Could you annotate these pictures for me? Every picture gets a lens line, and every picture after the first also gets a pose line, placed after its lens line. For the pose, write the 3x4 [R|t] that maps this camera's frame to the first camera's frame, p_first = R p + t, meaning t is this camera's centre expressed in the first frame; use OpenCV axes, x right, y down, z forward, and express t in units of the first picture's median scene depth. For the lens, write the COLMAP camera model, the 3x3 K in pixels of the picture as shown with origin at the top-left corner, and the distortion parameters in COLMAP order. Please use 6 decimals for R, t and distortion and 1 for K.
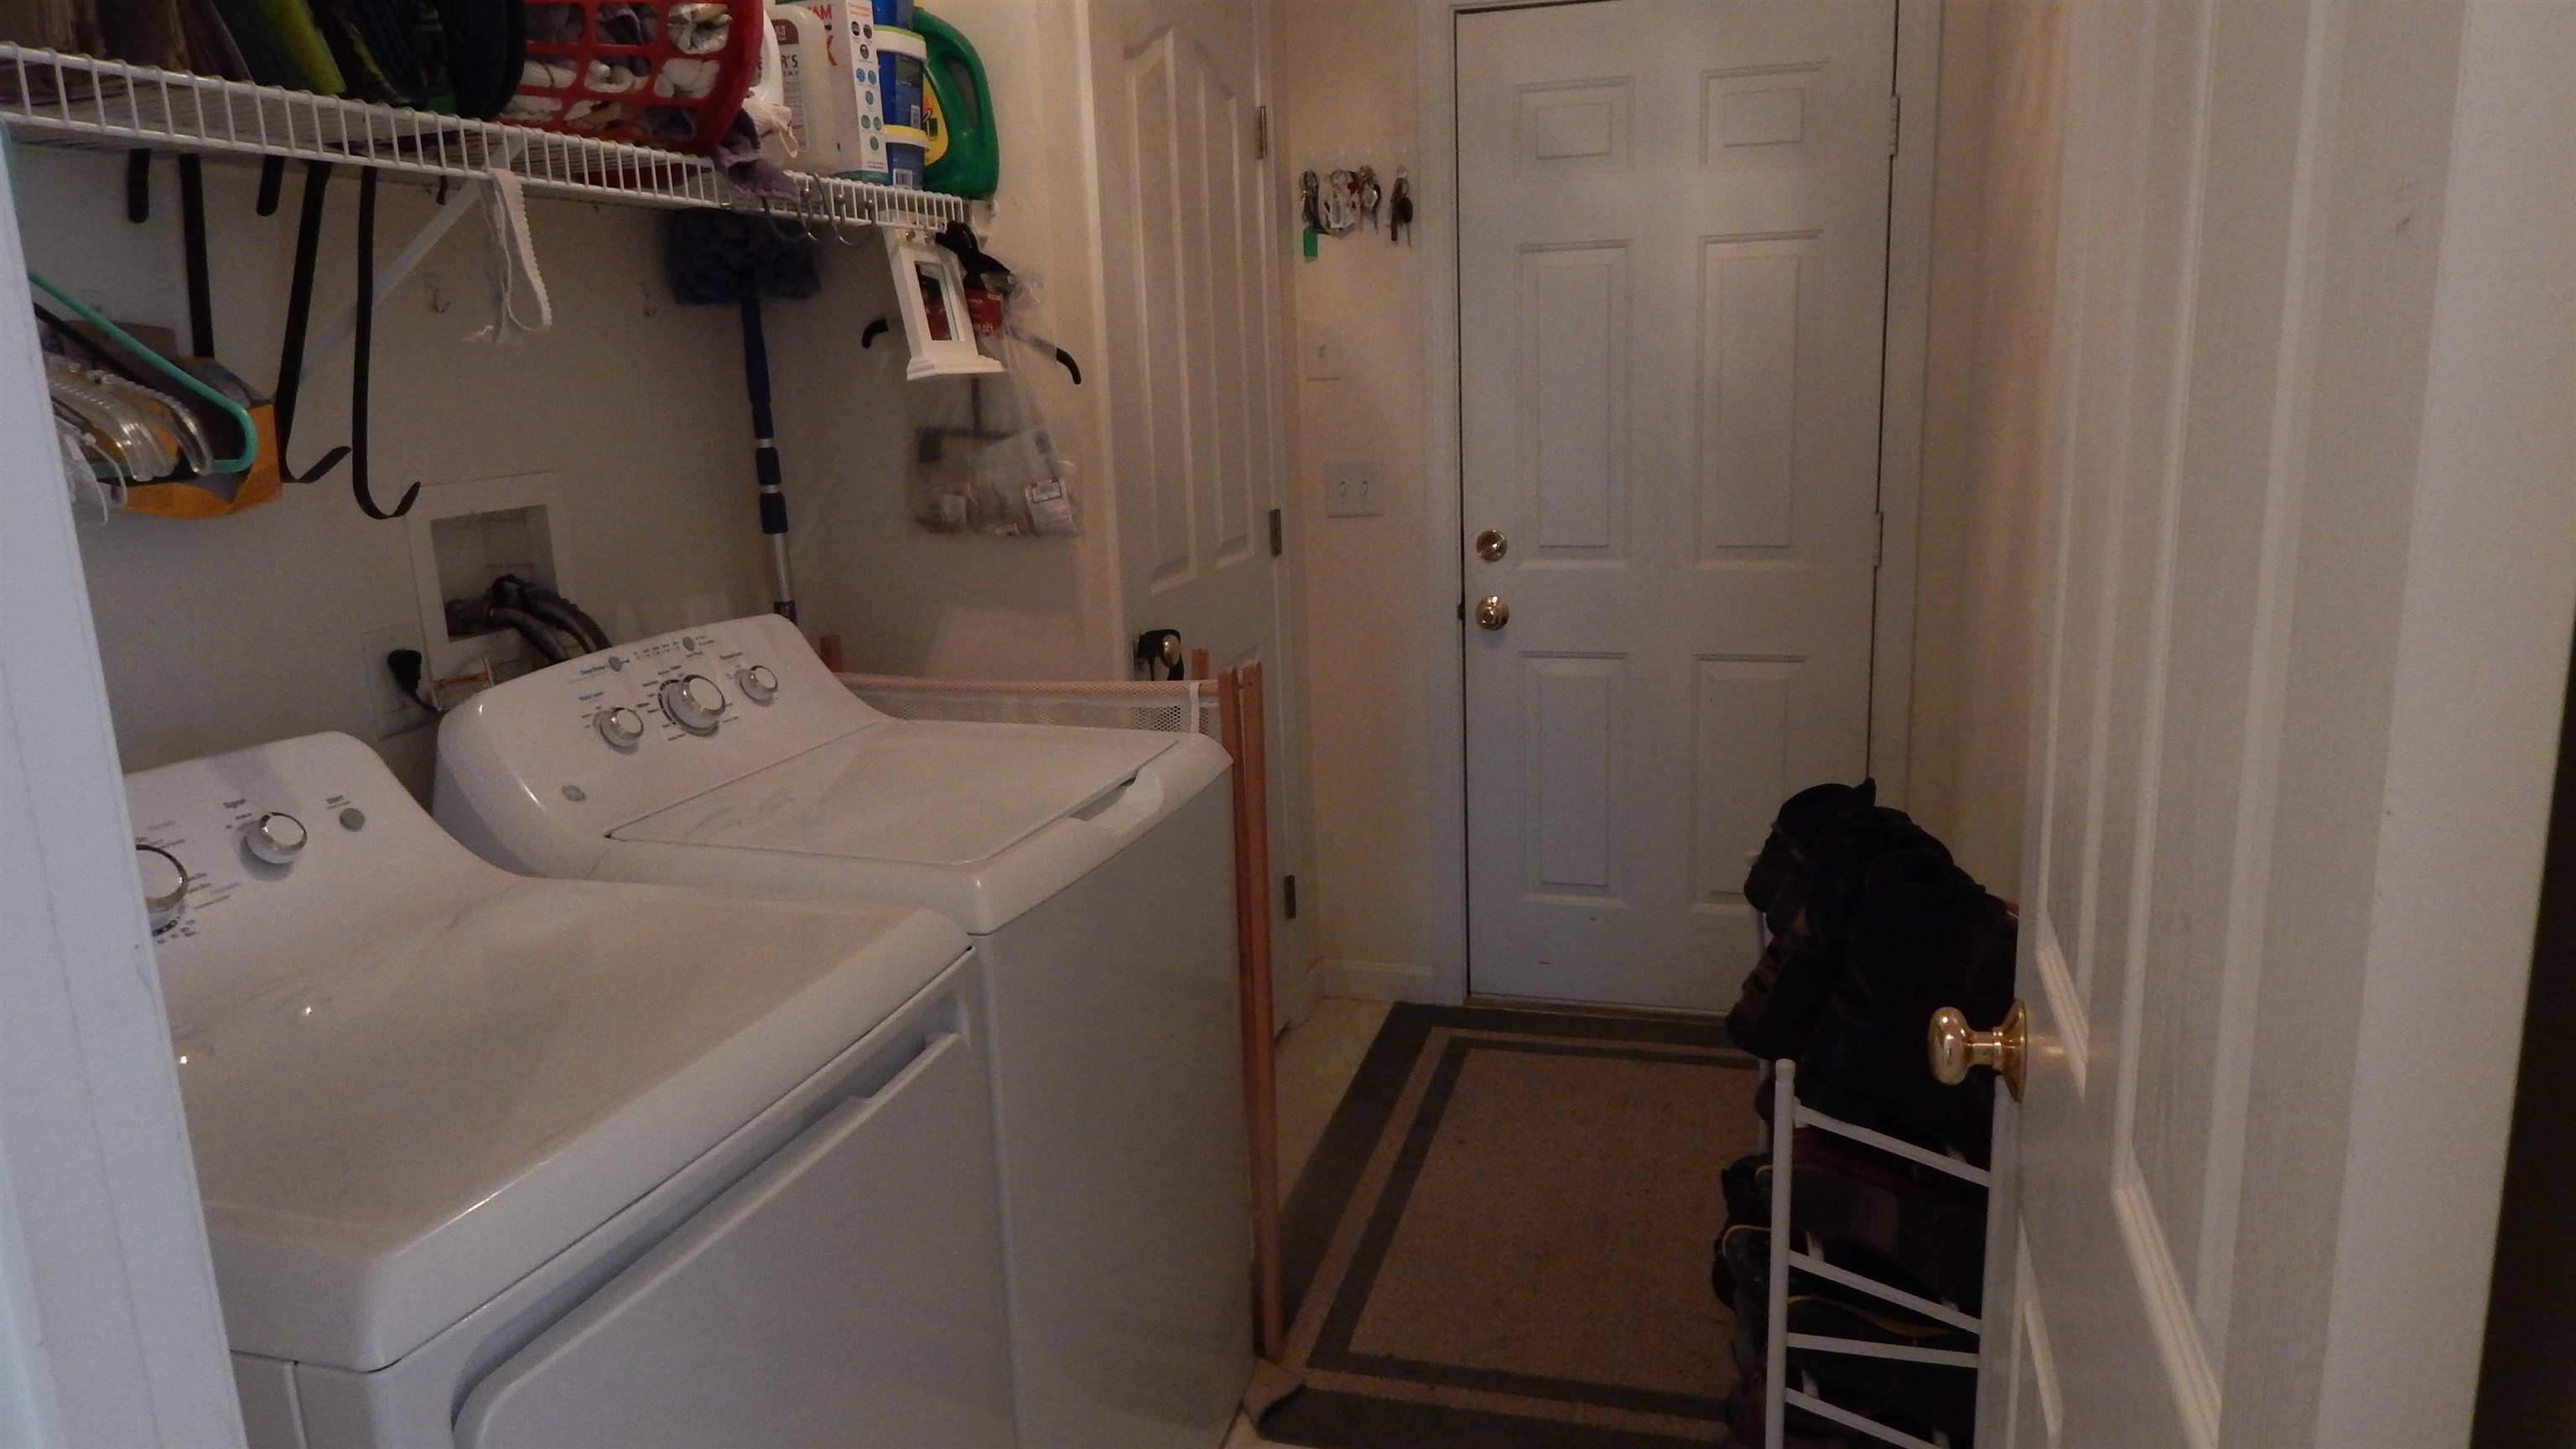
lens RADIAL K [[1714.3, 0, 1295.1], [0, 1714.3, 726.0], [0, 0, 1]] dist [0.004792, 0.000642]
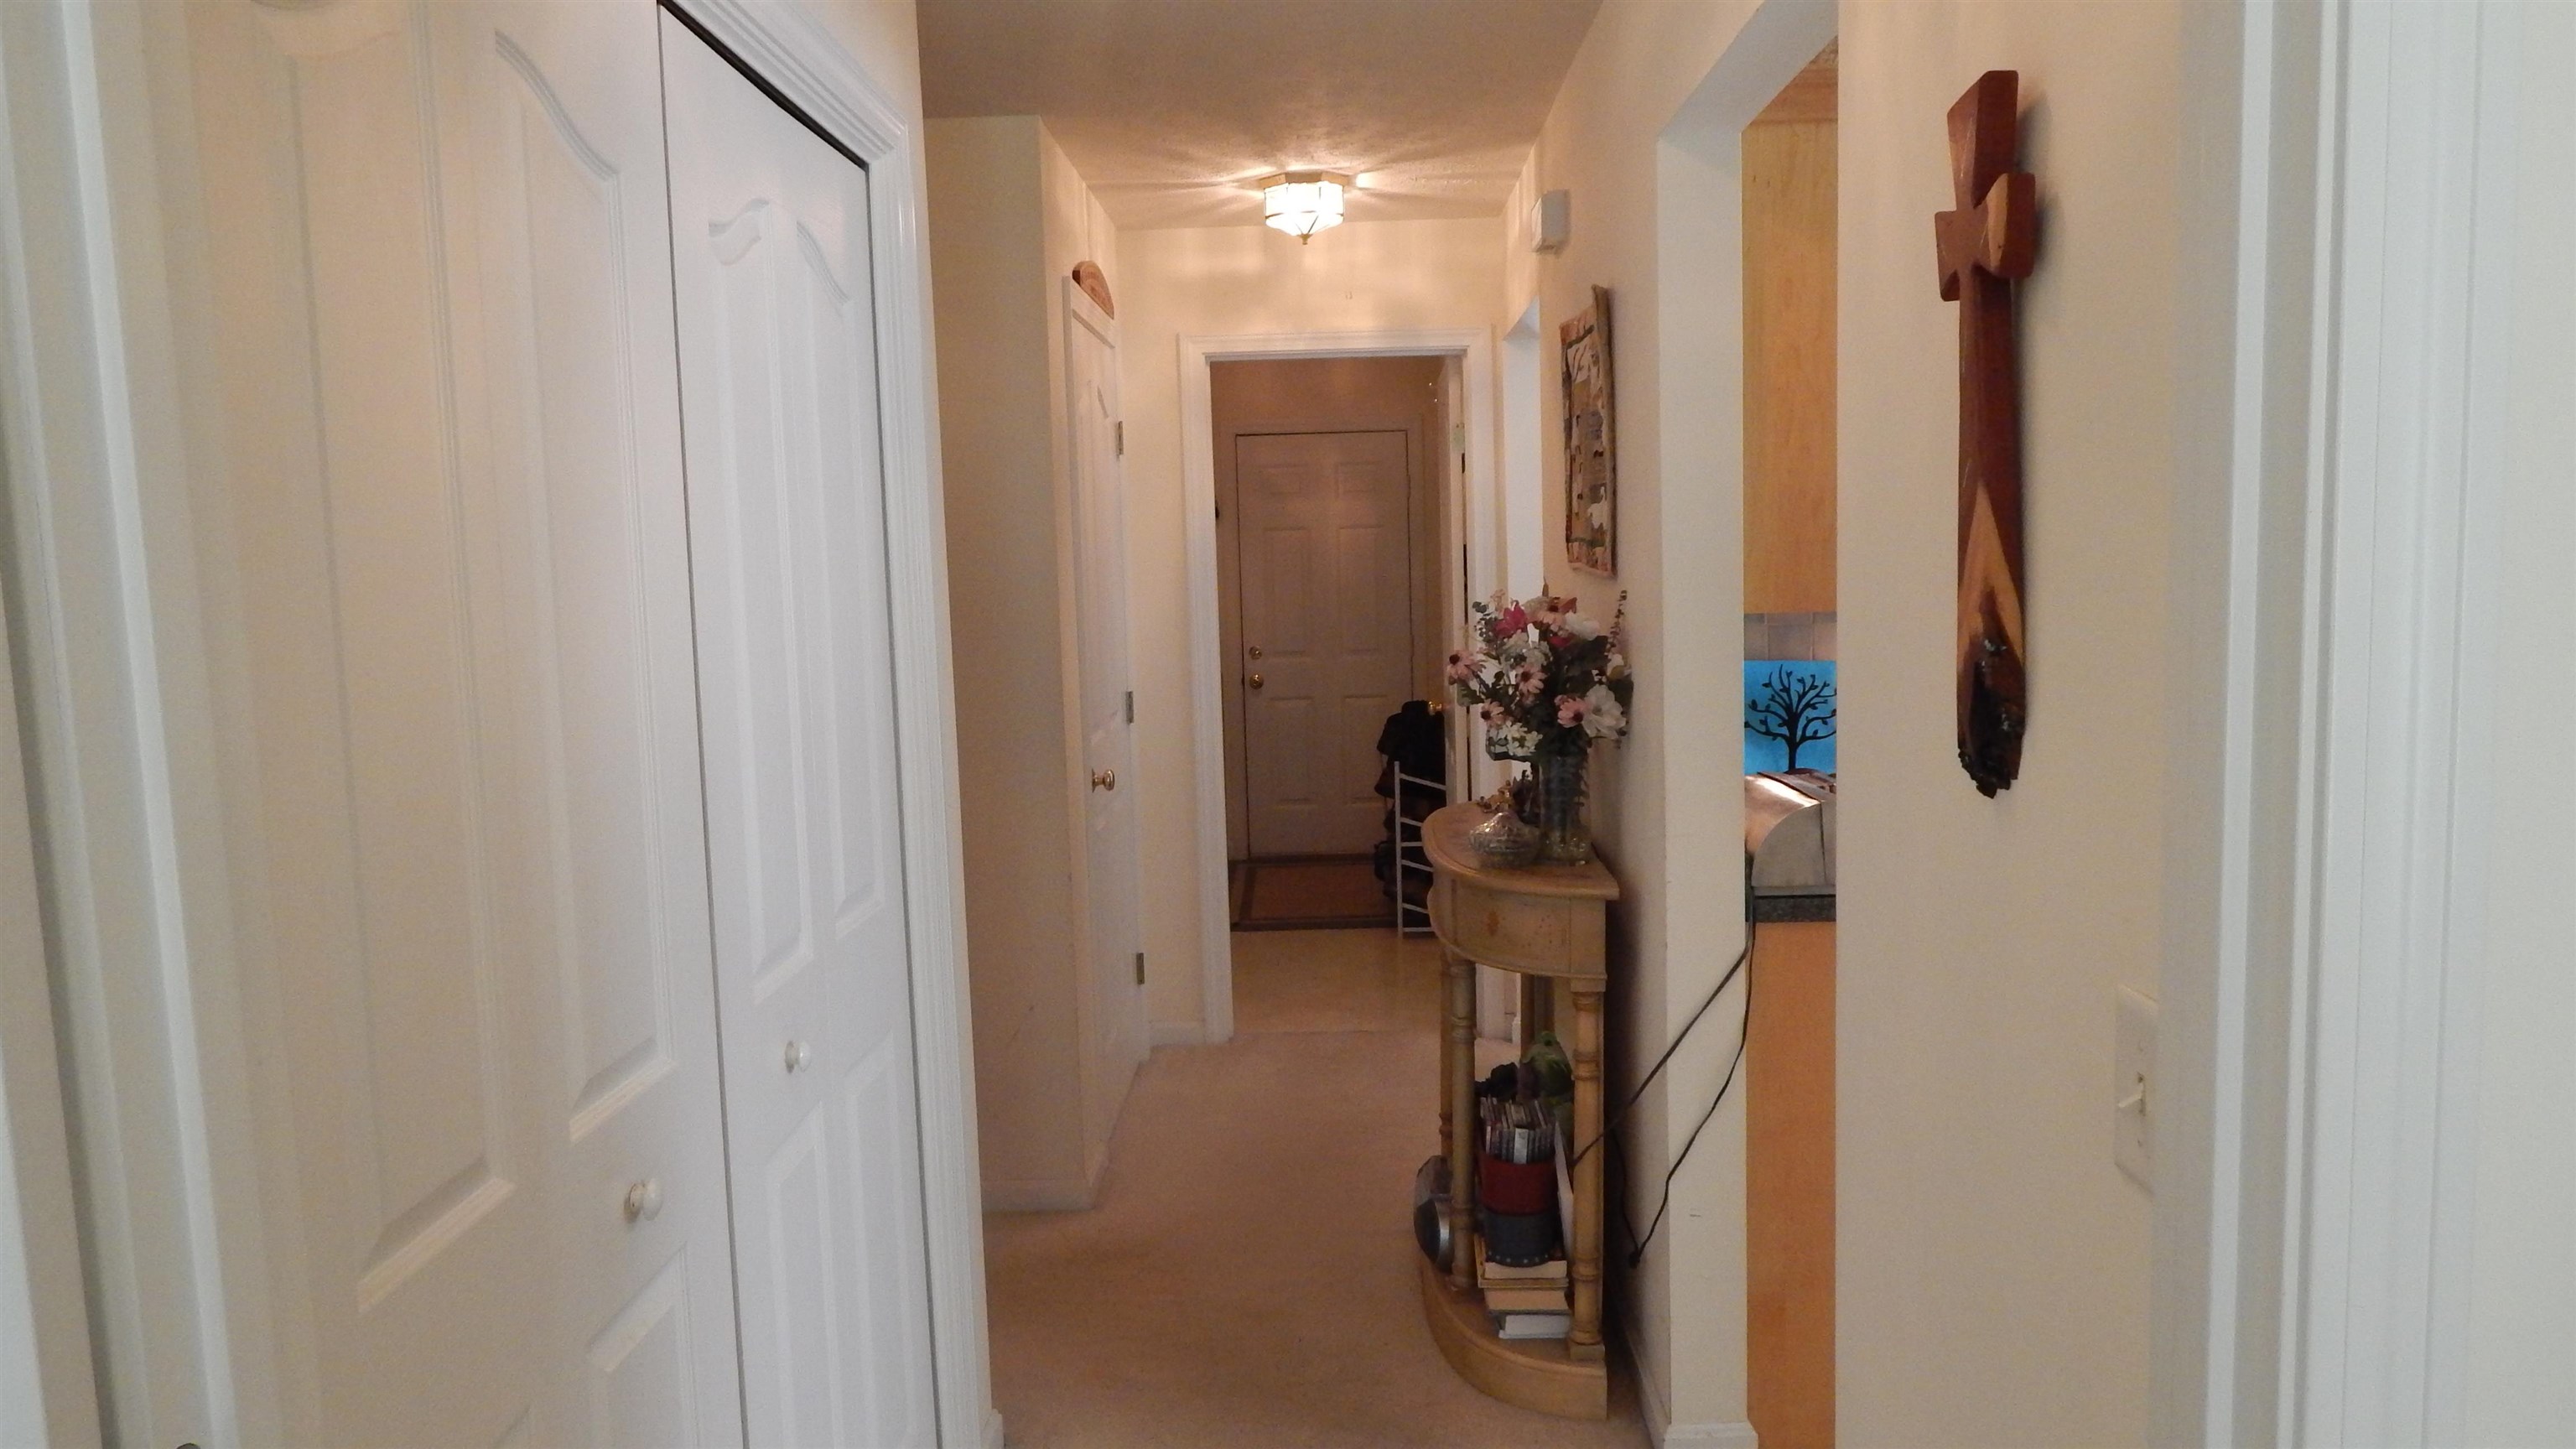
lens RADIAL K [[1714.3, 0, 1287.0], [0, 1714.3, 720.7], [0, 0, 1]] dist [0.004792, 0.000642]
pose [[0.968099, -0.027280, 0.249079, -0.437338], [0.049819, 0.995165, -0.084640, 0.191025], [-0.245565, 0.094349, 0.964778, -1.282631]]
